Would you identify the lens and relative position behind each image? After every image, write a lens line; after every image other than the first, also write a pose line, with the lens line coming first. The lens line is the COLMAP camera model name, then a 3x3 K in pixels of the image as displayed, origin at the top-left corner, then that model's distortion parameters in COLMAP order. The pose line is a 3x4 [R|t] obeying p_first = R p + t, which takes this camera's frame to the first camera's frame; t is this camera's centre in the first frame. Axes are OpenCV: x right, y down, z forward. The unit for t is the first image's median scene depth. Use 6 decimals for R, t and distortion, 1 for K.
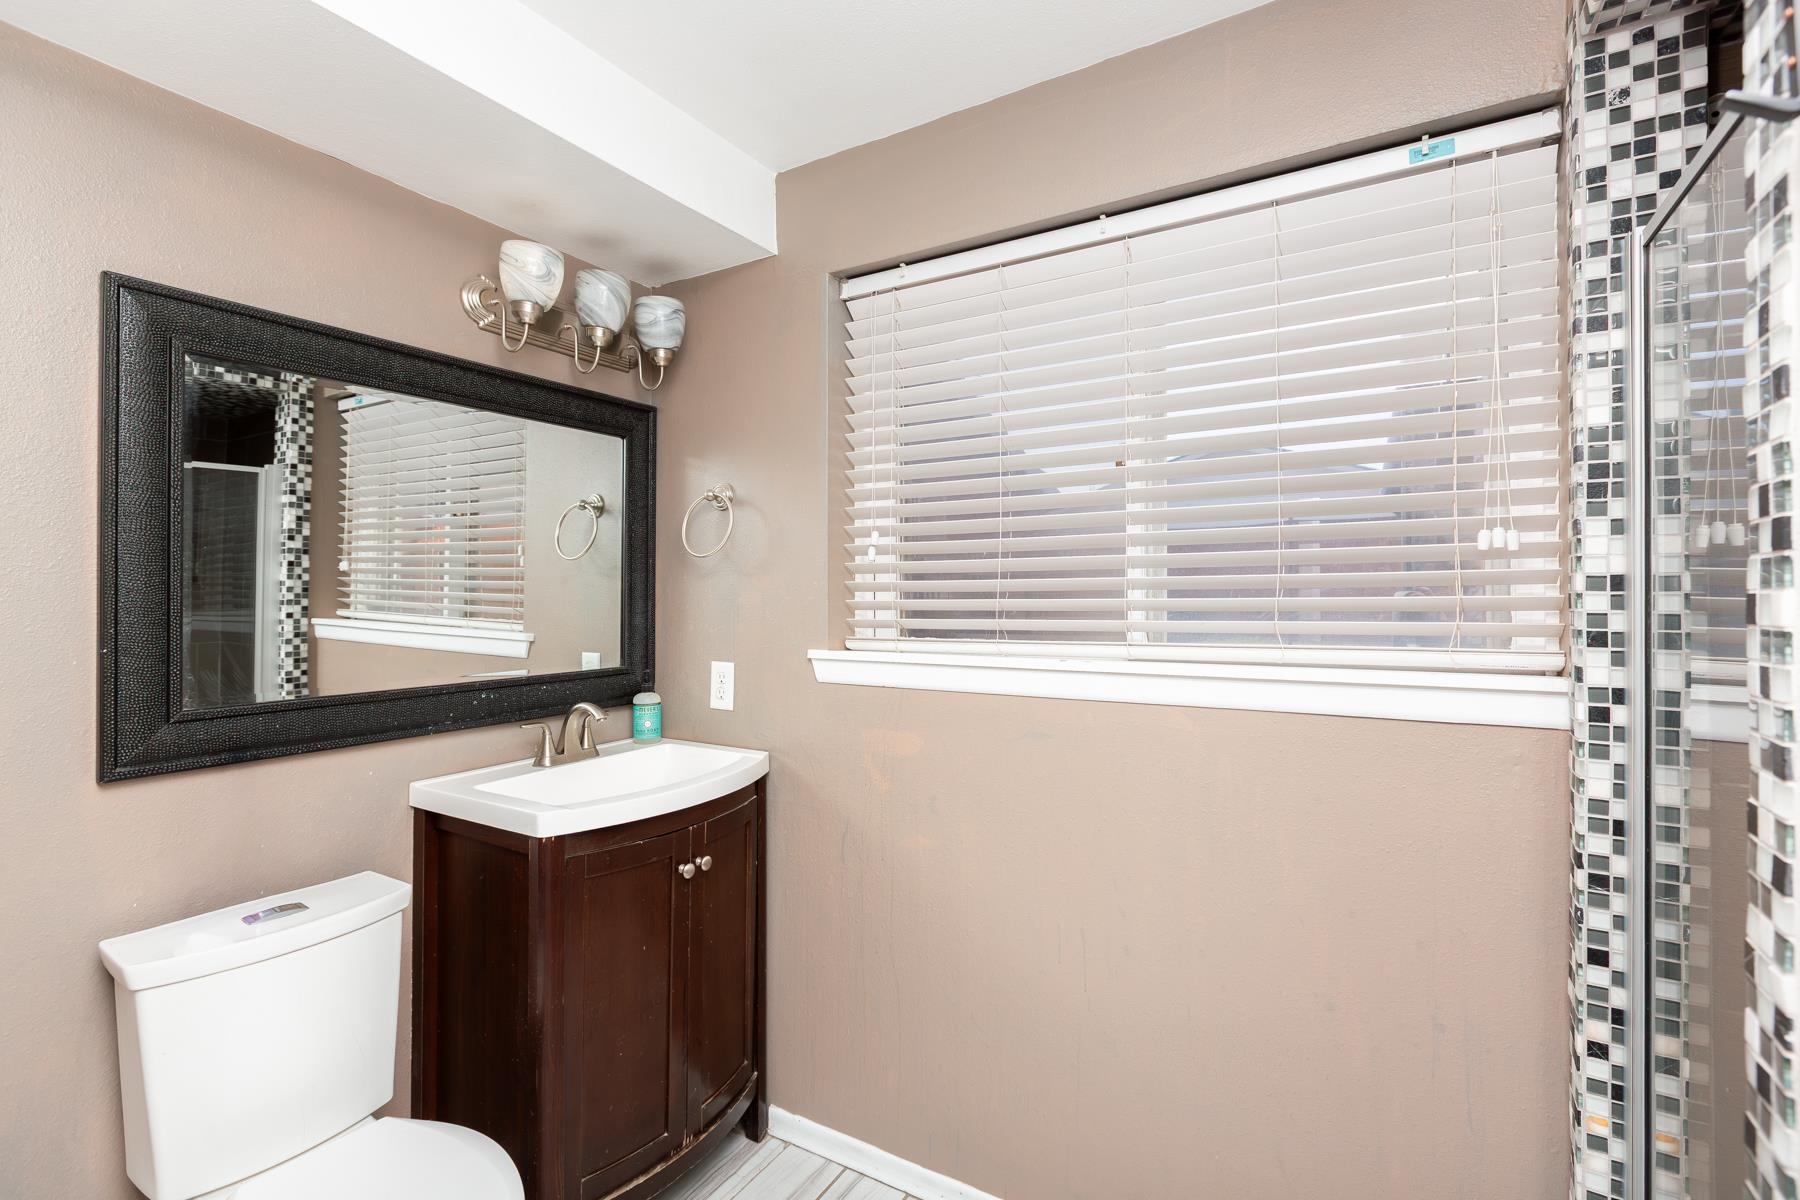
lens RADIAL K [[809.8, 0, 900.1], [0, 809.8, 589.1], [0, 0, 1]] dist [-0.002400, 0.000065]
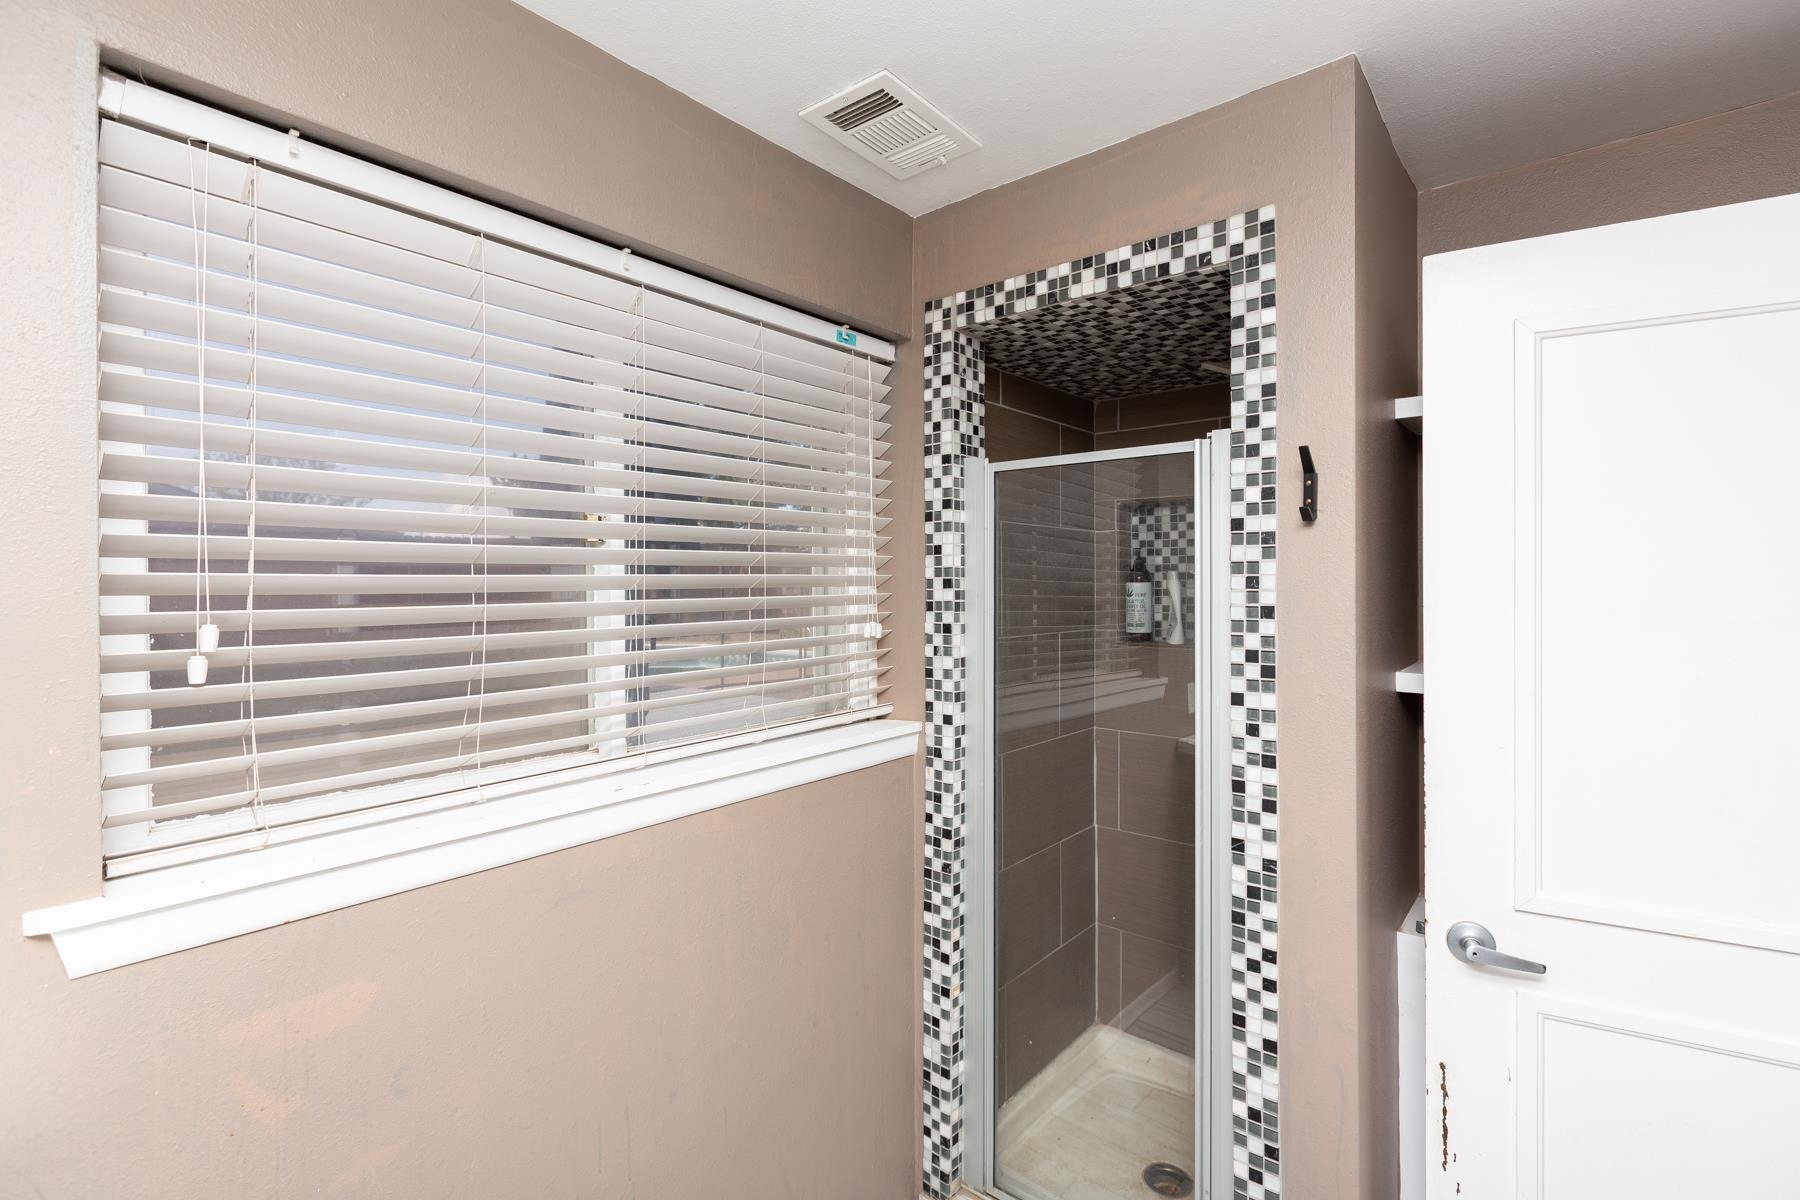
lens RADIAL K [[809.8, 0, 900.5], [0, 809.8, 596.2], [0, 0, 1]] dist [-0.002400, 0.000065]
pose [[0.155641, -0.009568, 0.987767, -0.788832], [0.000463, 0.999954, 0.009613, -0.161238], [-0.987814, -0.001039, 0.155638, 0.865205]]
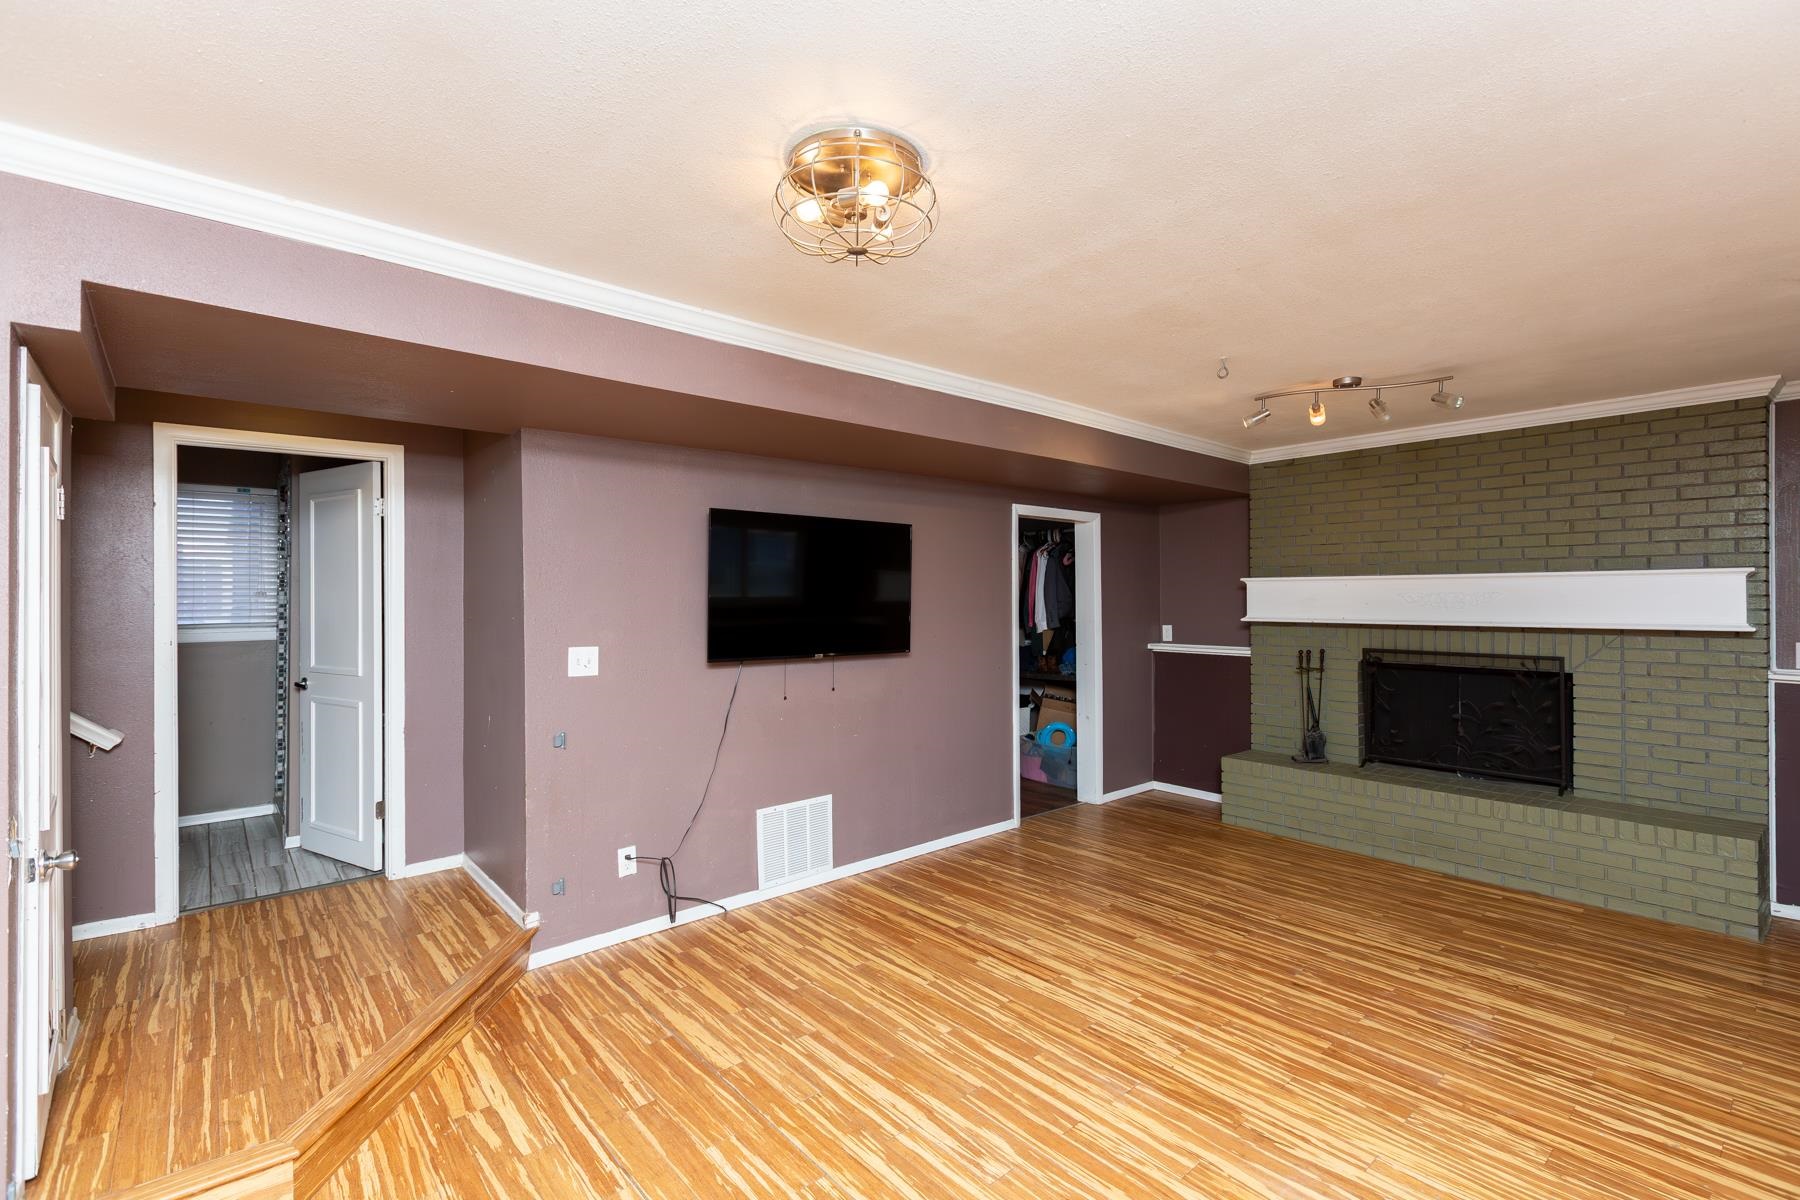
lens RADIAL K [[809.8, 0, 901.0], [0, 809.8, 597.2], [0, 0, 1]] dist [-0.002400, 0.000065]
pose [[0.313518, 0.003059, 0.949577, -2.388281], [-0.003670, 0.999991, -0.002010, -0.058561], [-0.949575, -0.002855, 0.313527, -3.774300]]
